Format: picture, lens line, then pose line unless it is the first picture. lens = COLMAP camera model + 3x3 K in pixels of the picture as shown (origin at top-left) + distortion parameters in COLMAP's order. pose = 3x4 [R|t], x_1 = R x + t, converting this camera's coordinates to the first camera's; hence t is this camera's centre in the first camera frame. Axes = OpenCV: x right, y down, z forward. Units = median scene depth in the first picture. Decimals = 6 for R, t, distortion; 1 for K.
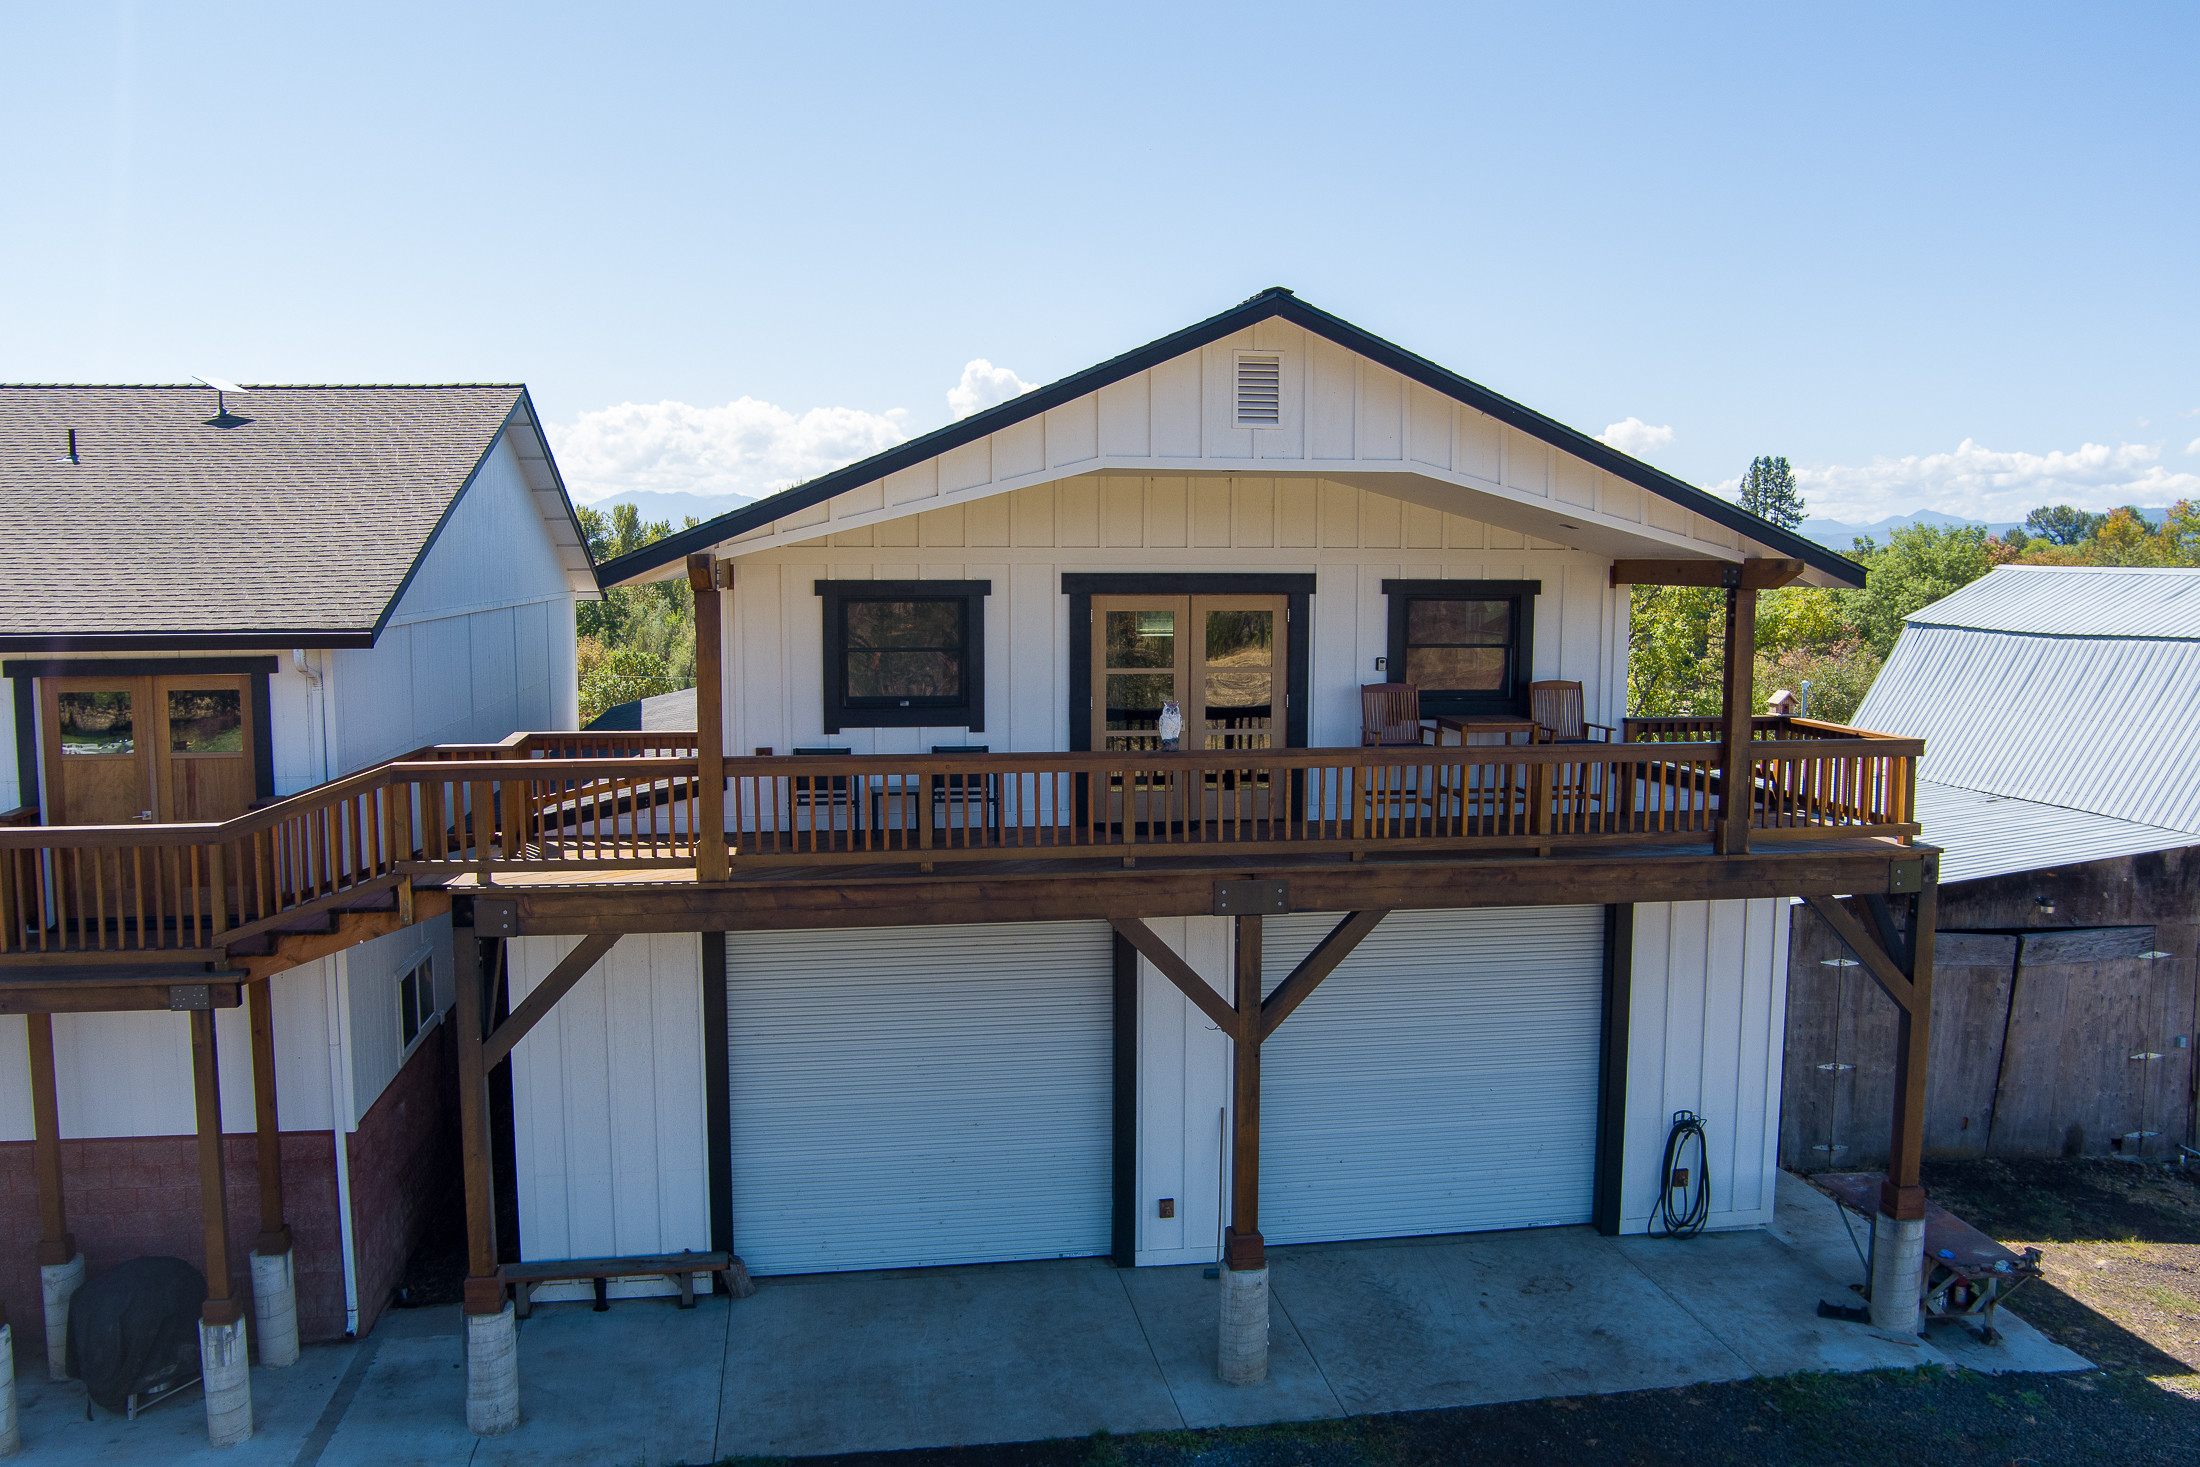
lens RADIAL K [[1772.1, 0, 1100.0], [0, 1772.1, 733.5], [0, 0, 1]] dist [-0.084925, 0.045564]
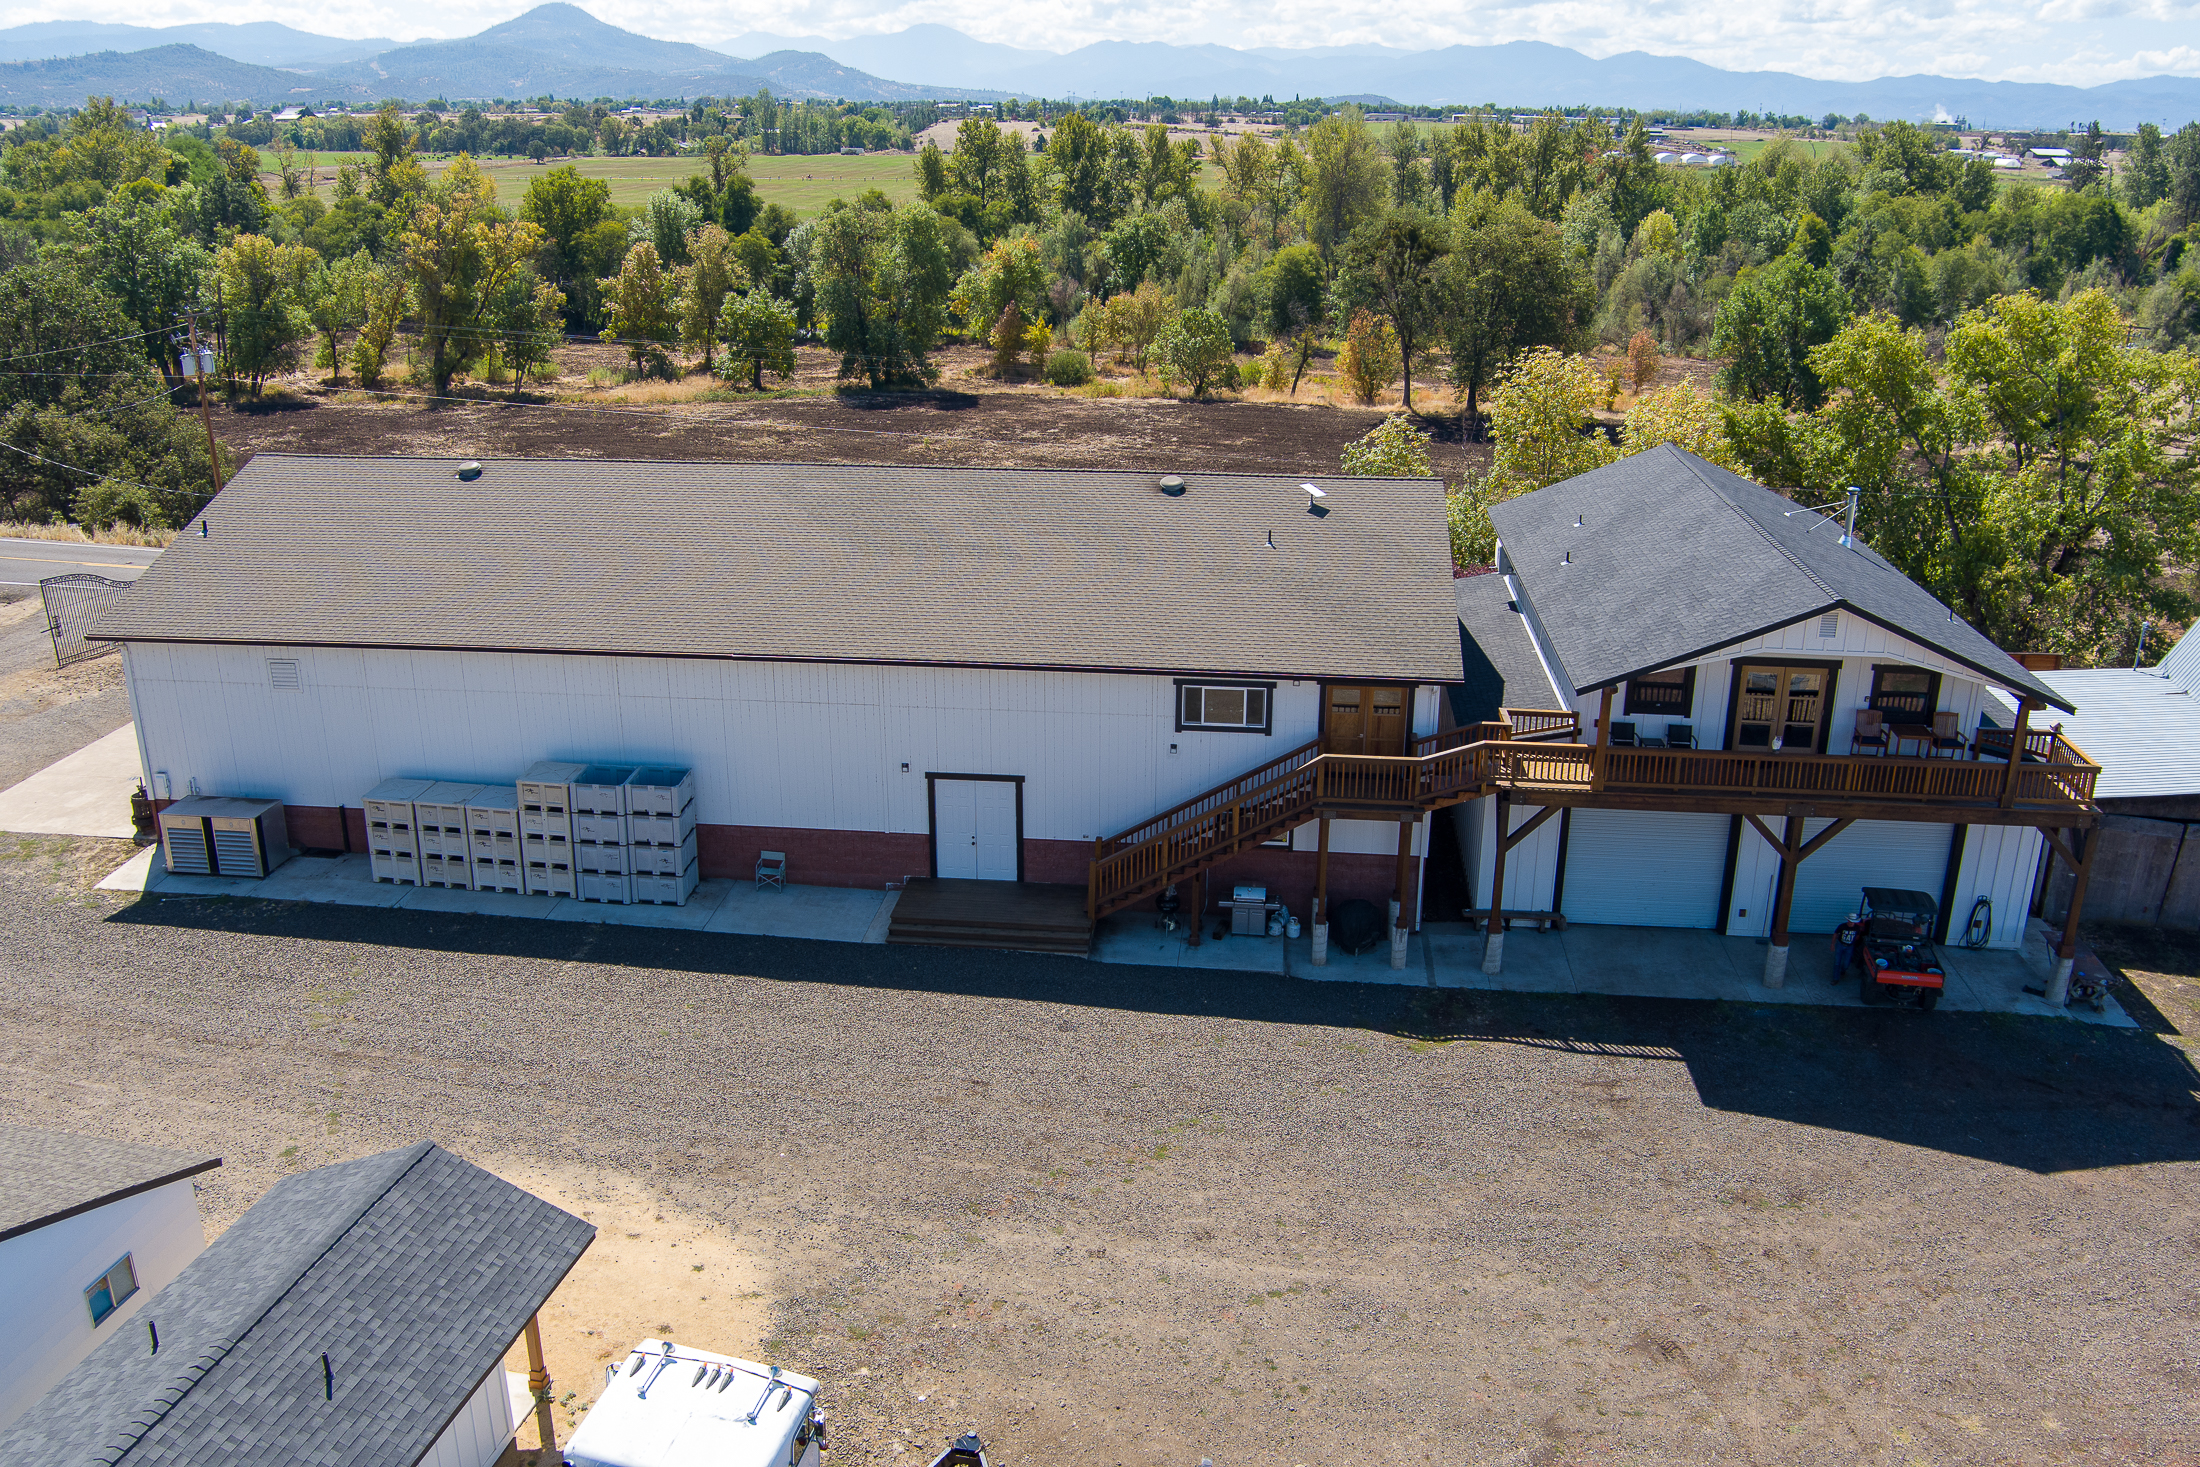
lens RADIAL K [[1772.1, 0, 1100.0], [0, 1772.1, 733.5], [0, 0, 1]] dist [-0.084925, 0.045564]
pose [[0.967157, 0.091024, -0.237324, -0.215470], [-0.031911, 0.969775, 0.241905, -0.421308], [0.252170, -0.226387, 0.940829, -1.147492]]
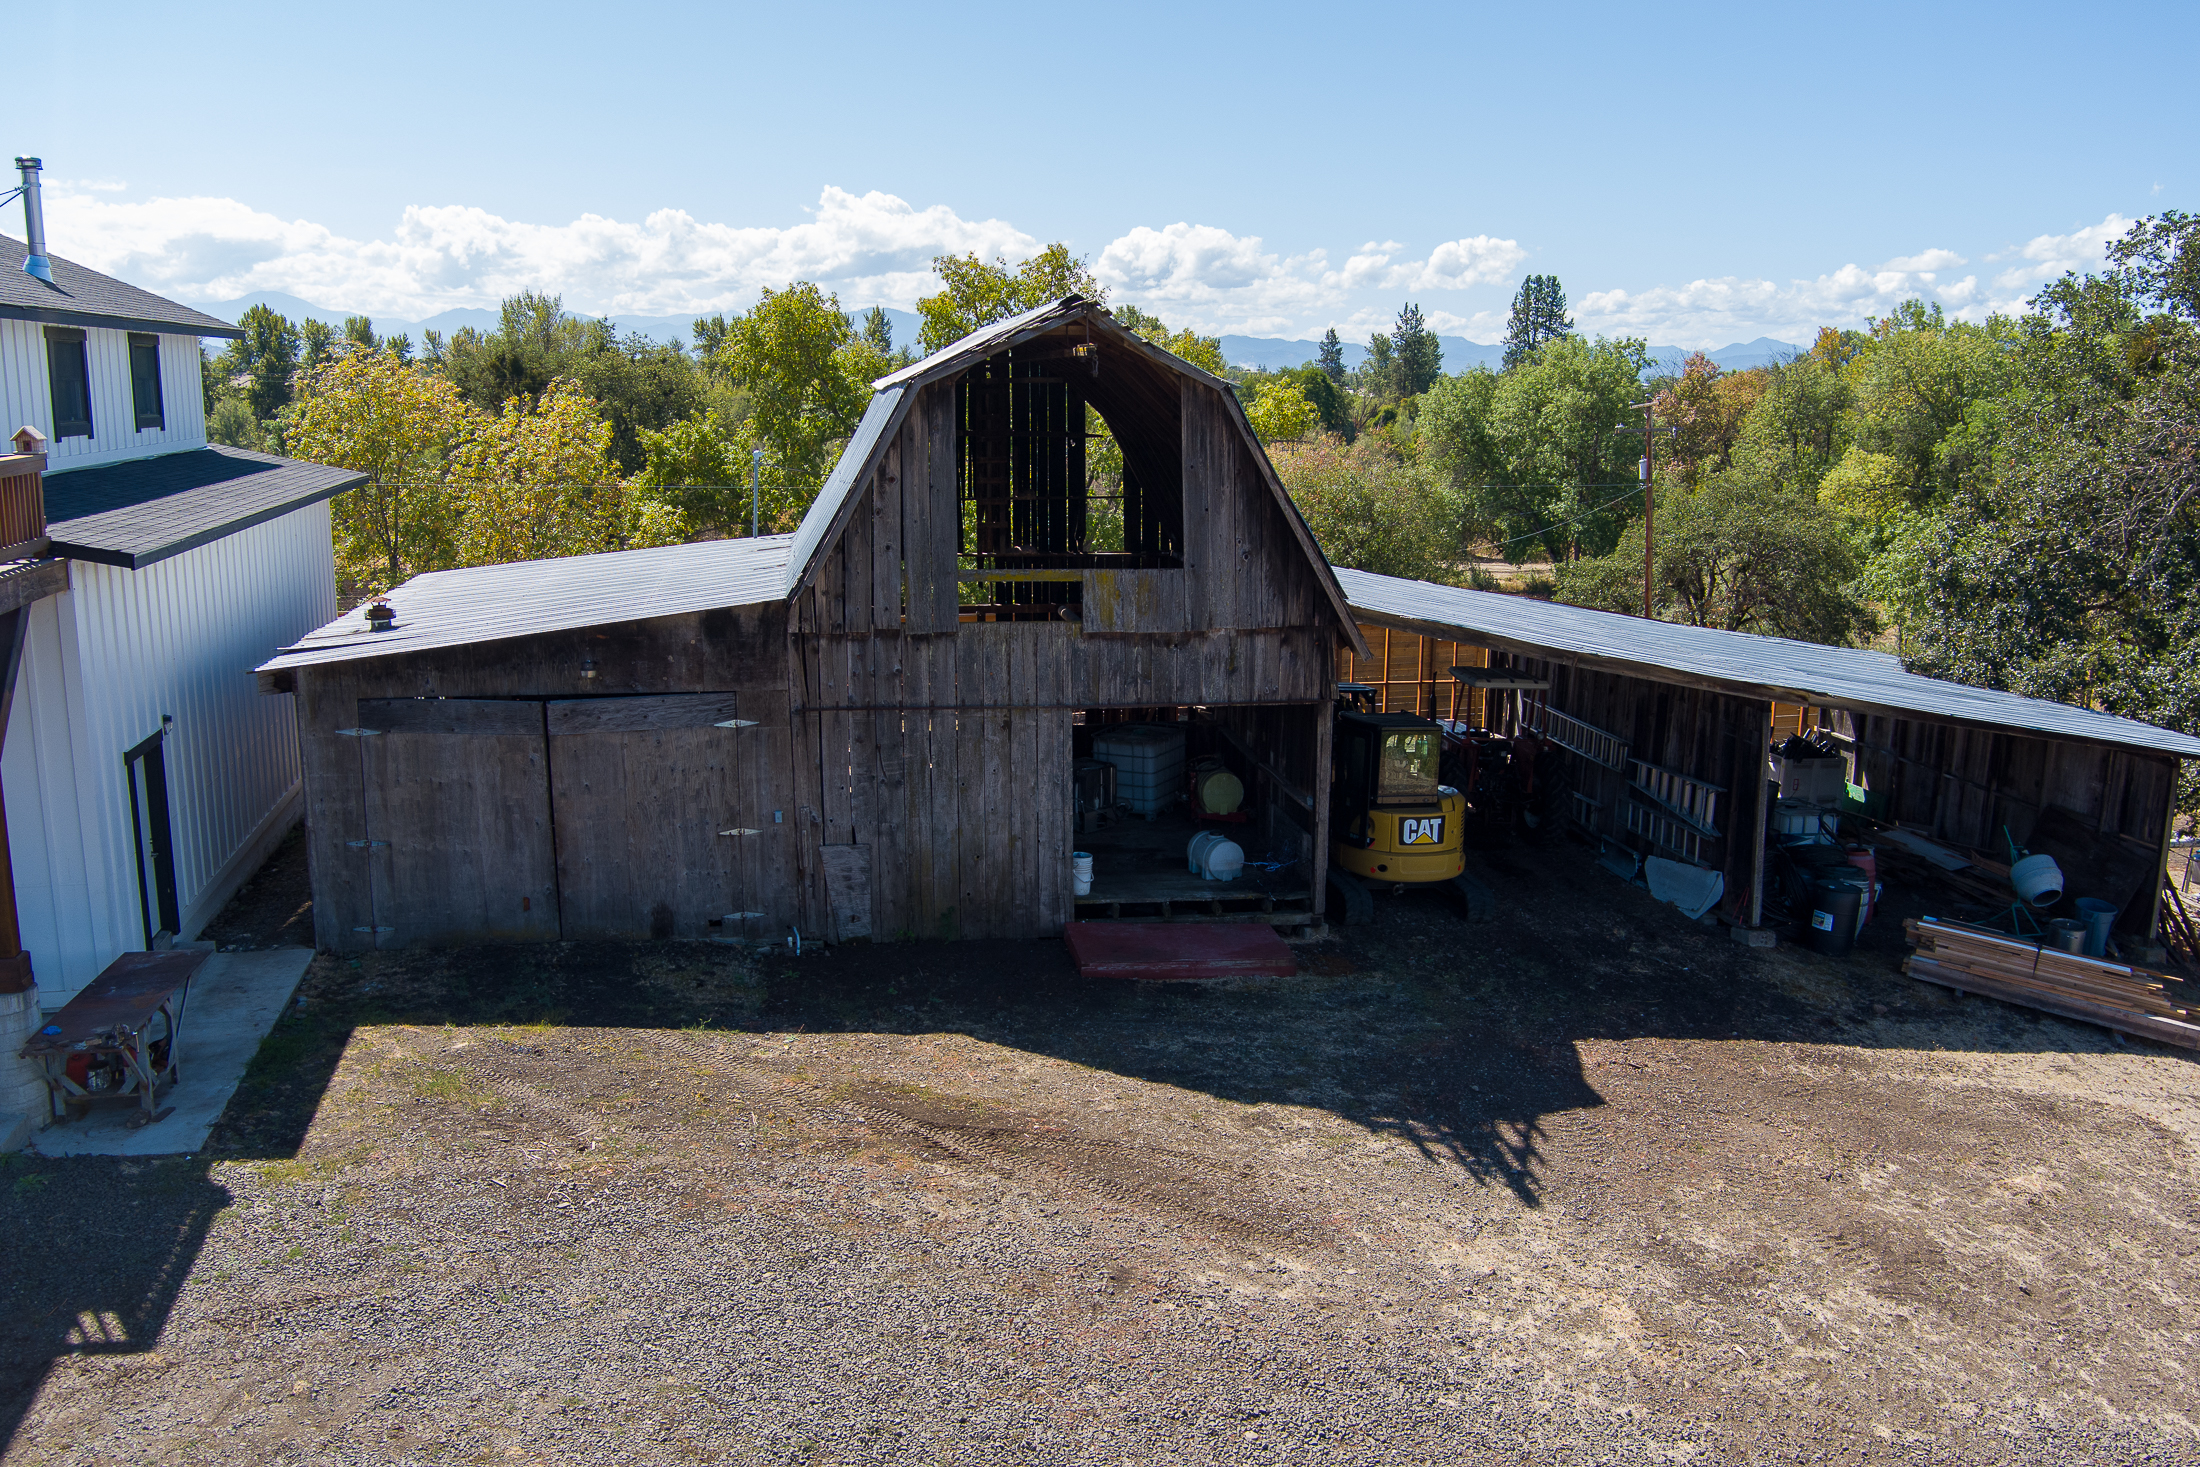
lens RADIAL K [[1772.1, 0, 1100.0], [0, 1772.1, 733.5], [0, 0, 1]] dist [-0.084925, 0.045564]
pose [[0.995945, -0.011815, 0.089188, 0.734476], [0.002912, 0.995053, 0.099305, 0.040882], [-0.089920, -0.098643, 0.991052, 0.042595]]
